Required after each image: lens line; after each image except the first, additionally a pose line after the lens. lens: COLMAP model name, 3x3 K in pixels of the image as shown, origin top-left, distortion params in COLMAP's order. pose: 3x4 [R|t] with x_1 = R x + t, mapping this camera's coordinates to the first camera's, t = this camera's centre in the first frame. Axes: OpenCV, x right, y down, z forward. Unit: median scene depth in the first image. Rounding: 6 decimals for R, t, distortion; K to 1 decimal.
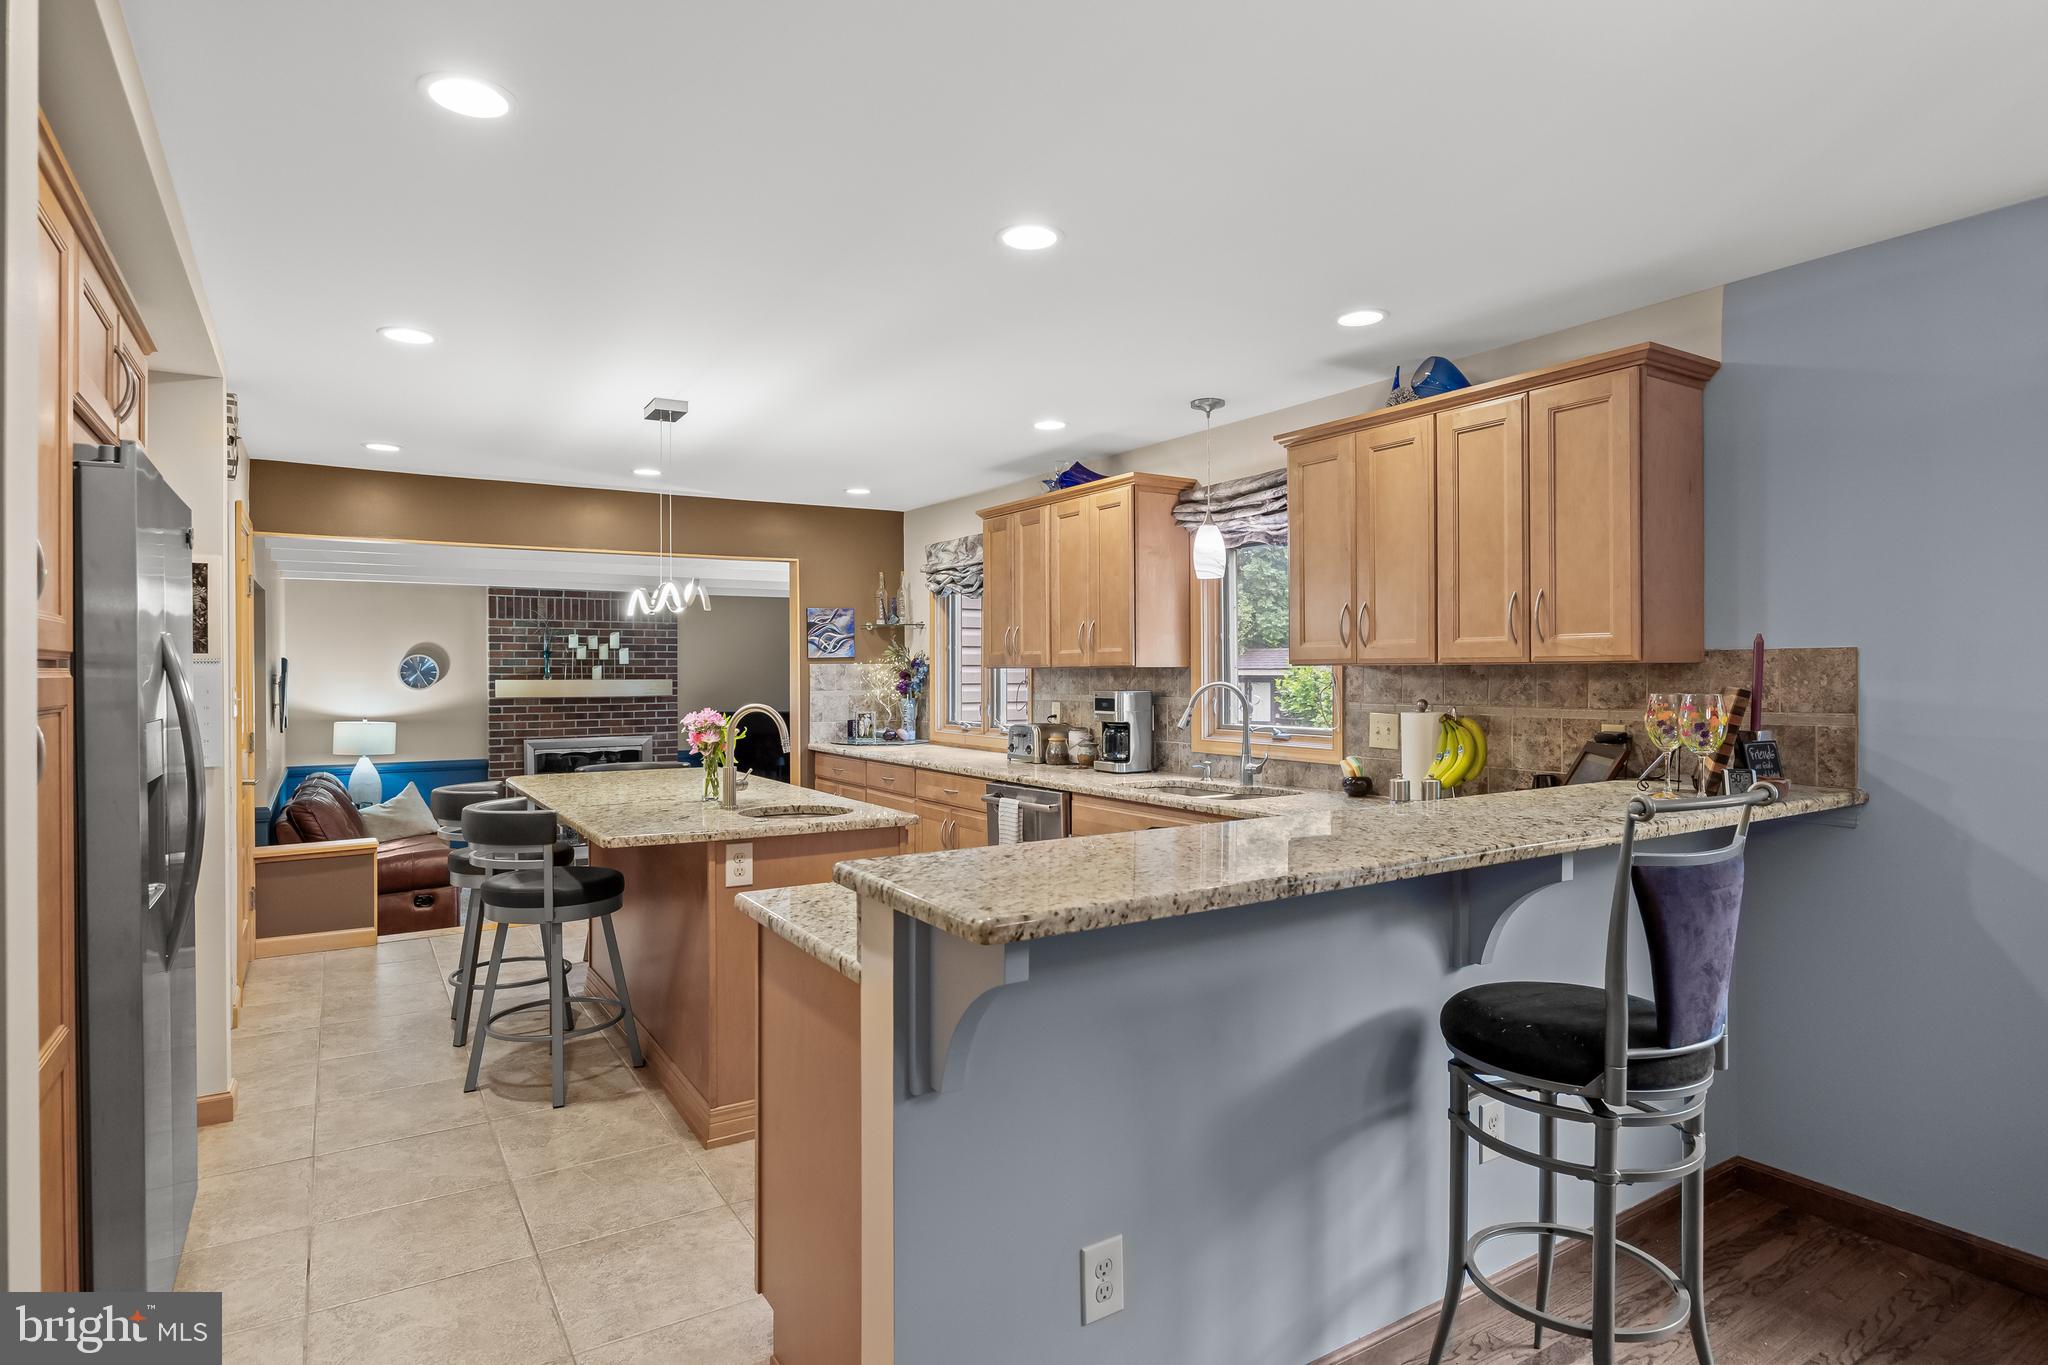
lens RADIAL K [[1091.6, 0, 1022.8], [0, 1091.6, 680.4], [0, 0, 1]] dist [0.001616, -0.000576]
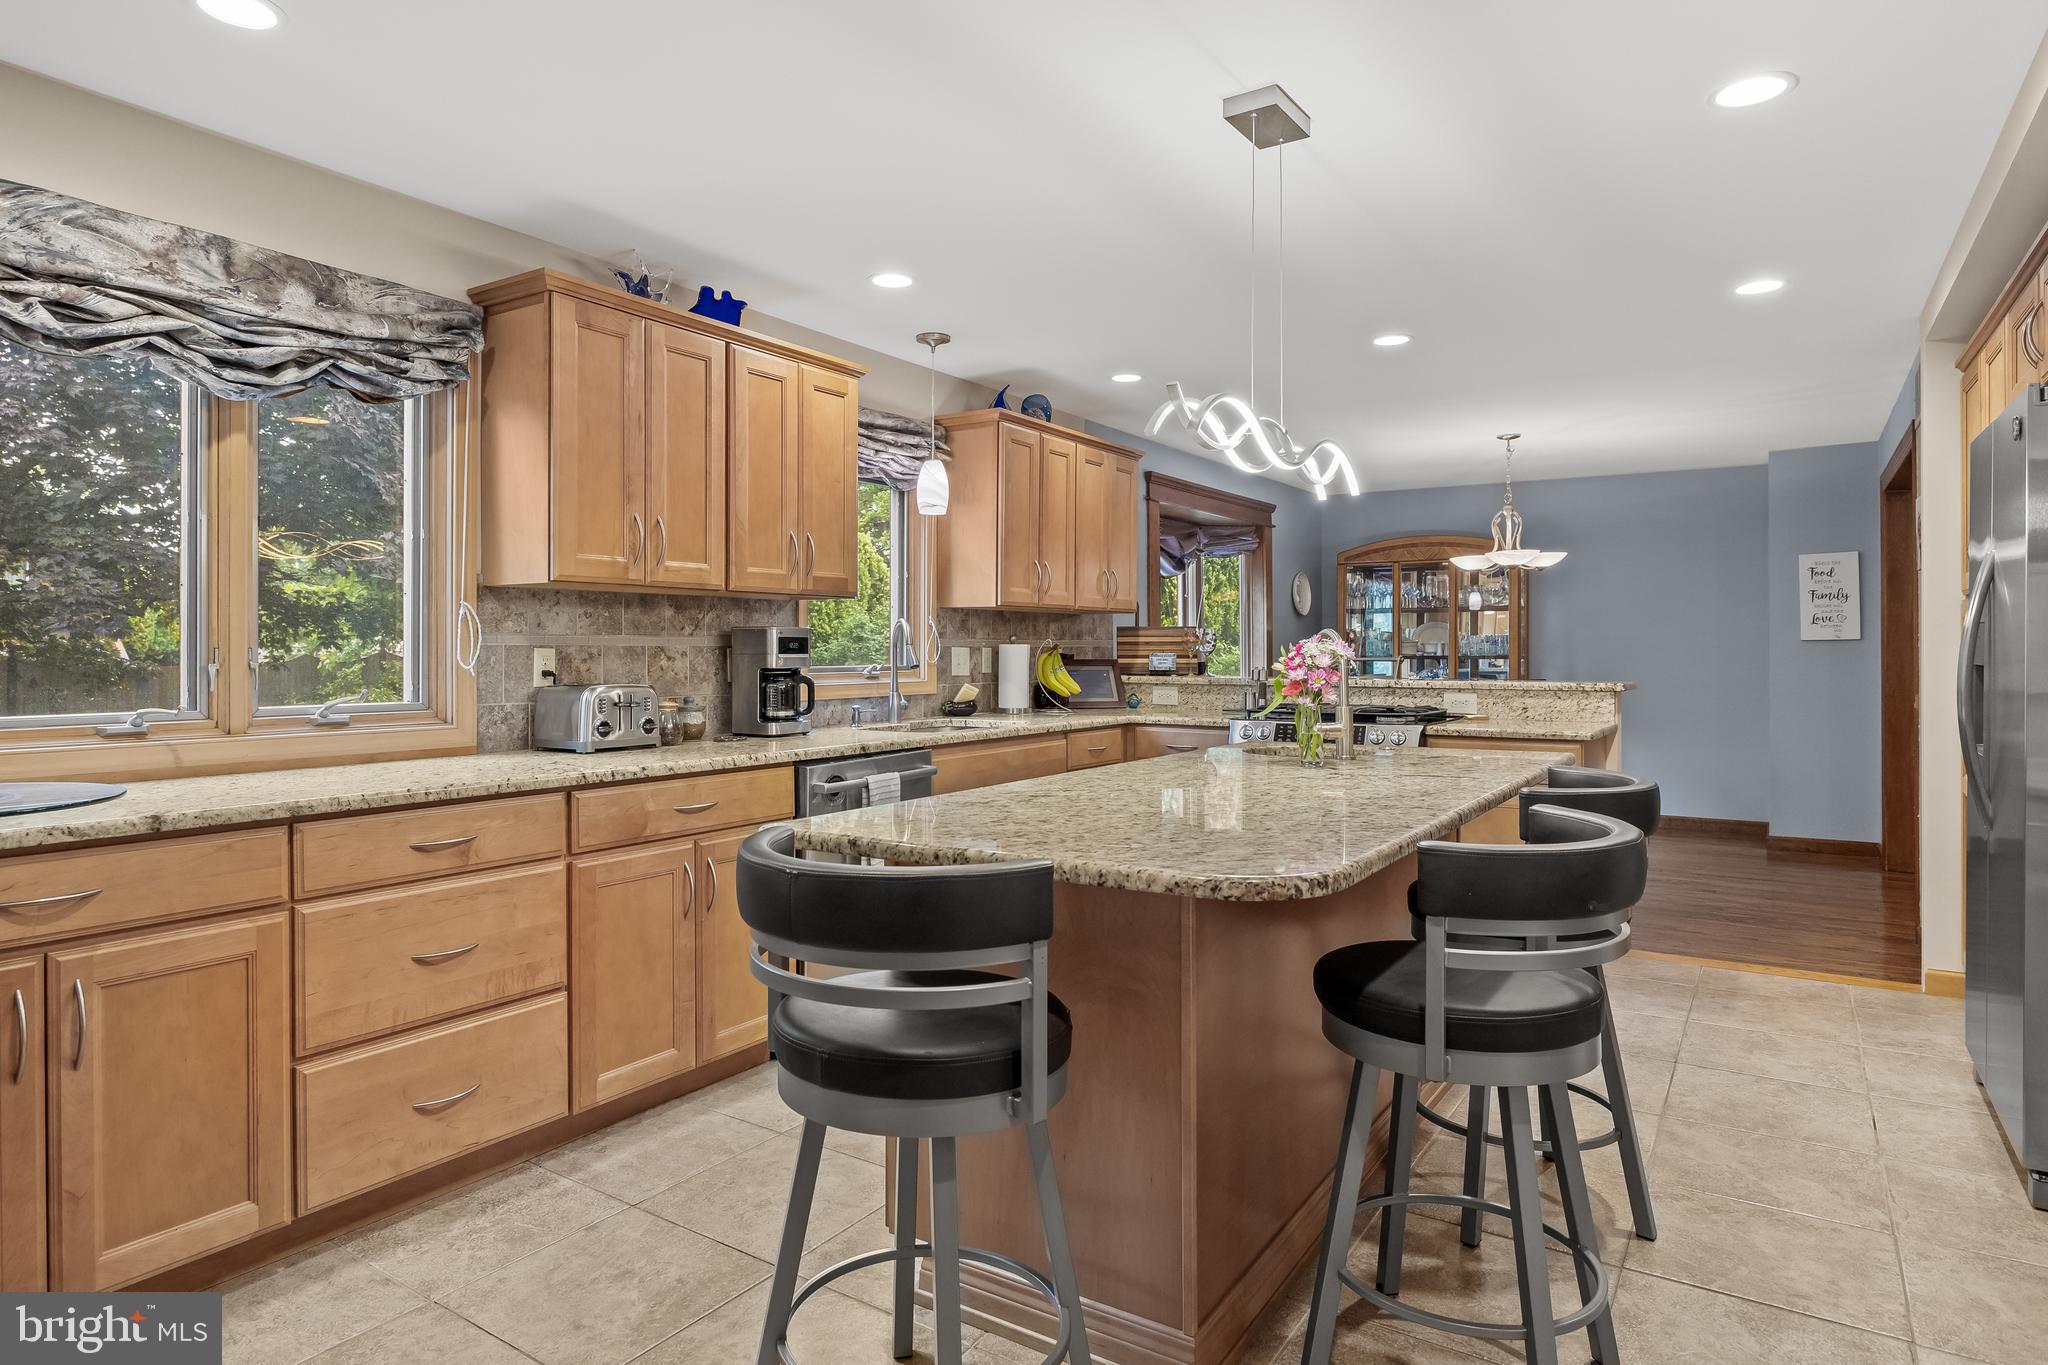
lens RADIAL K [[1158.3, 0, 1002.3], [0, 1158.3, 665.3], [0, 0, 1]] dist [-0.004979, 0.001761]
pose [[-0.402640, -0.009160, 0.915313, -0.720700], [0.010005, 0.999846, 0.014407, 0.026035], [-0.915304, 0.014958, -0.402486, 1.199167]]
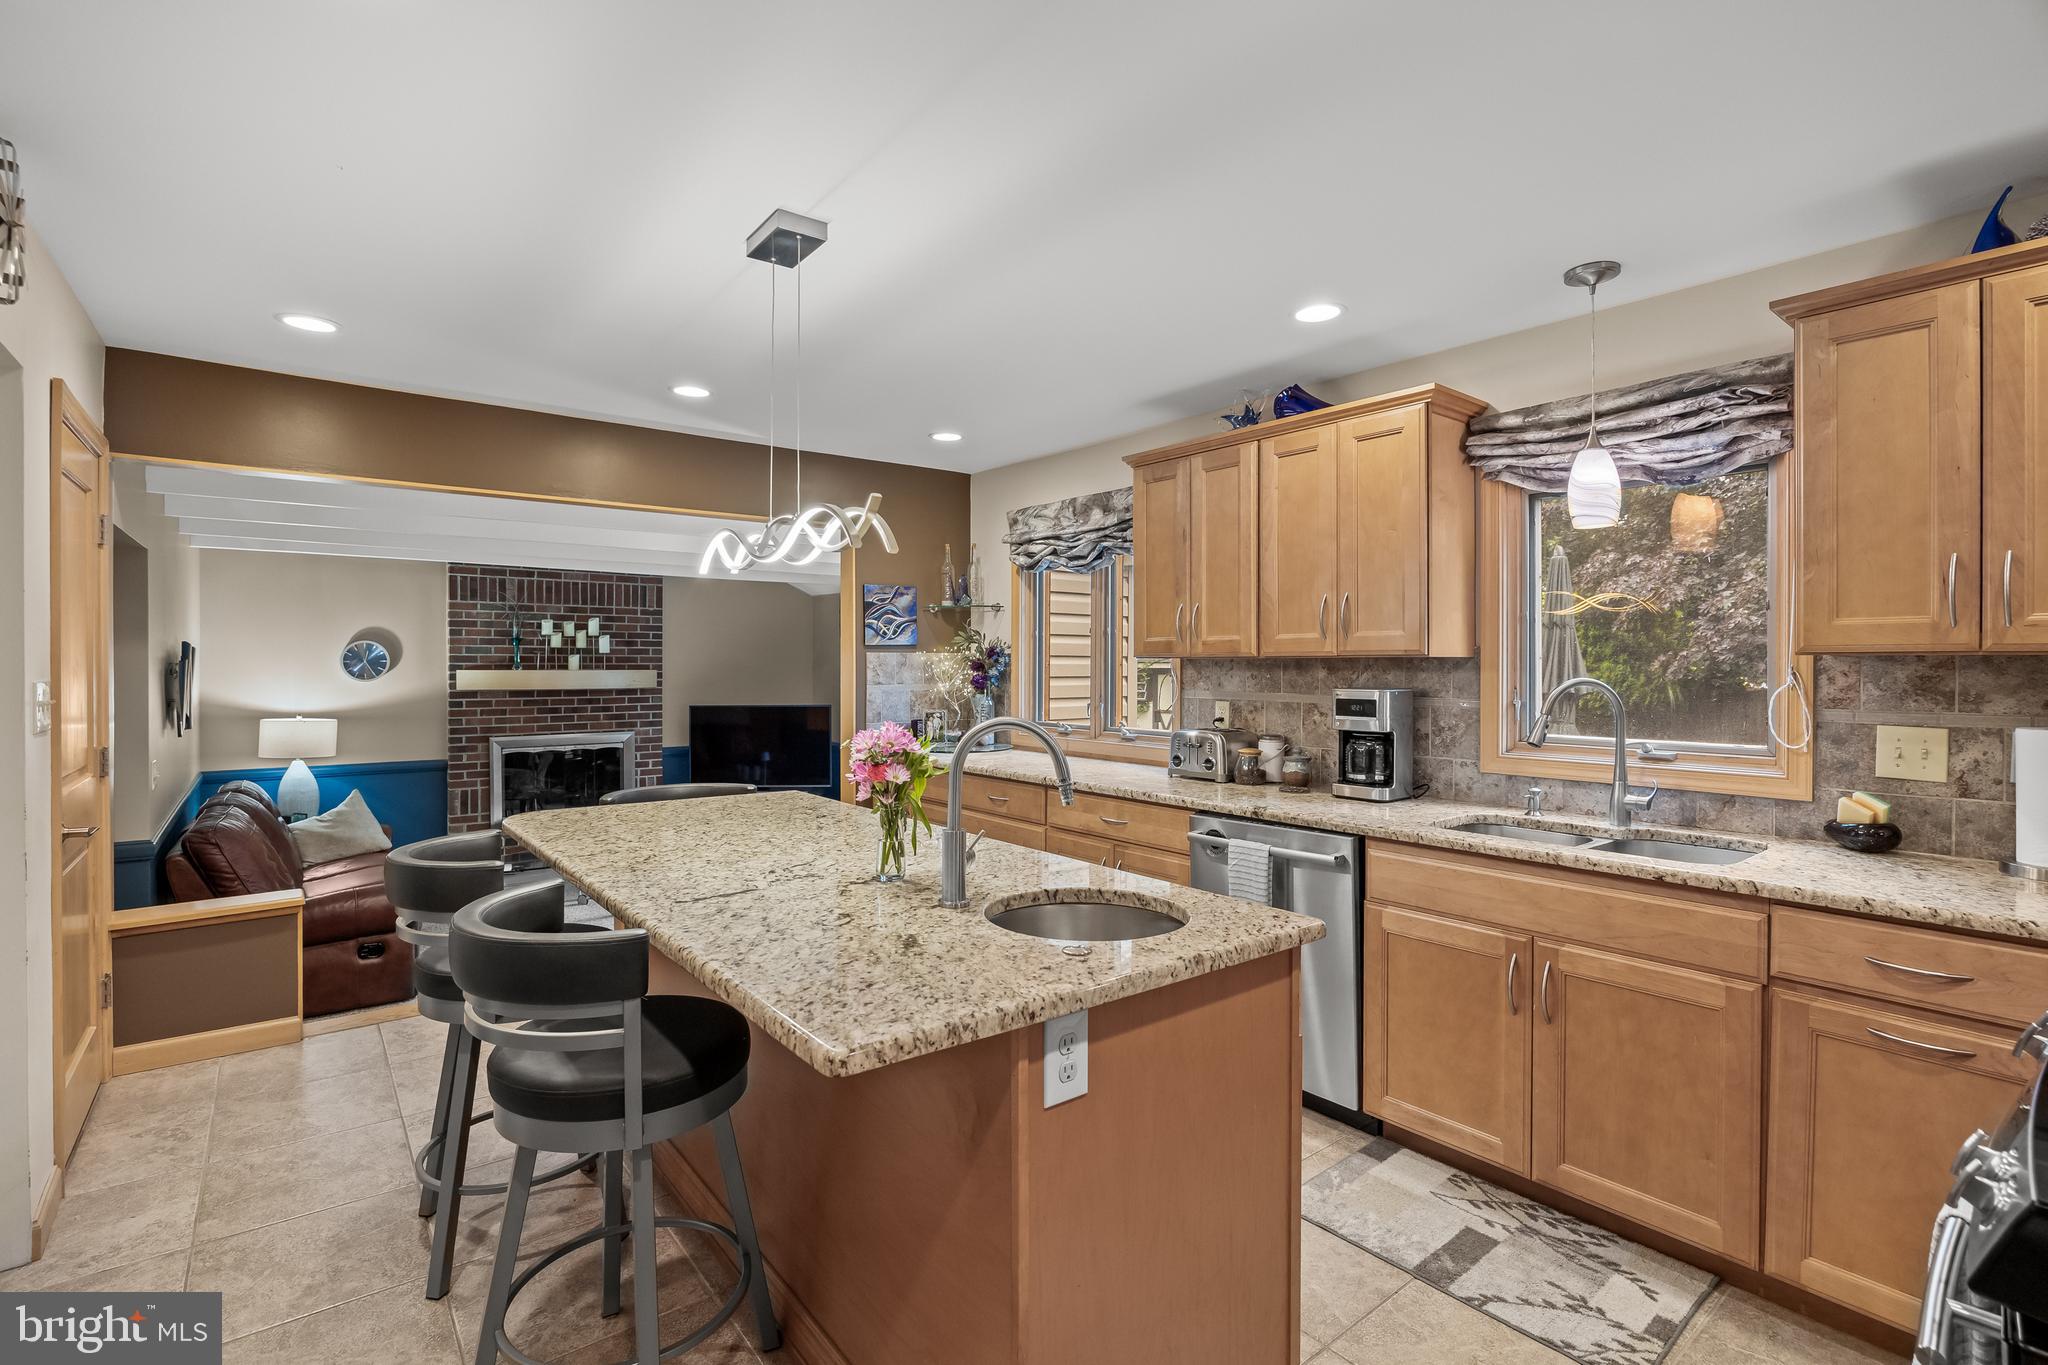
lens RADIAL K [[942.1, 0, 1018.2], [0, 942.1, 671.8], [0, 0, 1]] dist [-0.010481, 0.001009]
pose [[0.994687, 0.003448, 0.102888, -0.218046], [-0.003486, 0.999994, 0.000192, -0.001460], [-0.102887, -0.000549, 0.994693, 0.395276]]
